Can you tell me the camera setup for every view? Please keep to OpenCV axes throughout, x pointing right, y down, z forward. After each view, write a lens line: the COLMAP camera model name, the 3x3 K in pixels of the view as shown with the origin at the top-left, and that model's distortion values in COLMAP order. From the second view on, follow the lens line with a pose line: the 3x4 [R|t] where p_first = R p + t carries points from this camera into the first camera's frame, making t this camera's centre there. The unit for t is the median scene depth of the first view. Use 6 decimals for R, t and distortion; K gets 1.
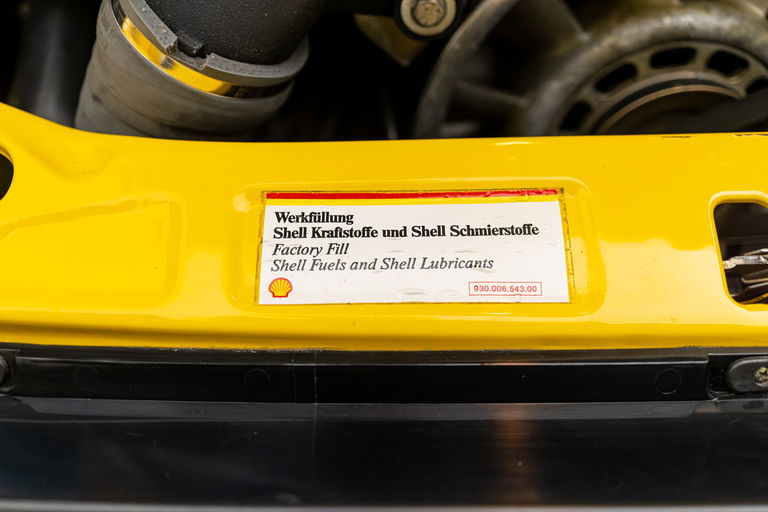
lens RADIAL K [[771.4, 0, 384.0], [0, 771.4, 256.0], [0, 0, 1]] dist [0.013480, 0.012147]
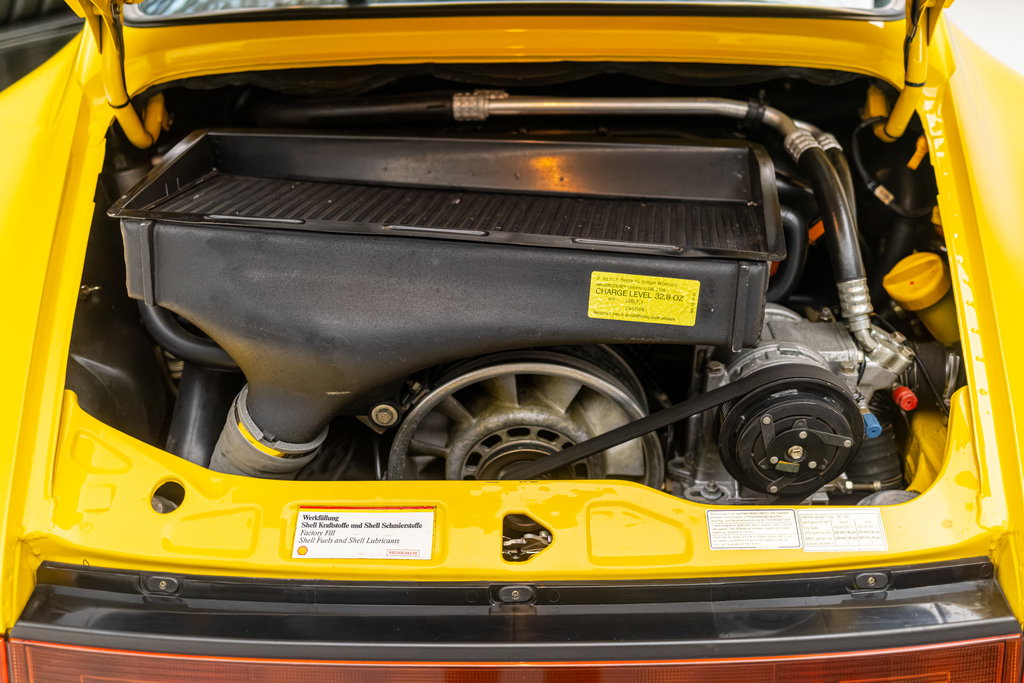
lens RADIAL K [[1028.5, 0, 512.0], [0, 1028.5, 341.5], [0, 0, 1]] dist [0.013480, 0.012147]
pose [[0.998830, 0.010586, -0.047189, 0.579255], [-0.017684, 0.988126, -0.152627, -0.107566], [0.045013, 0.153283, 0.987157, -1.916208]]
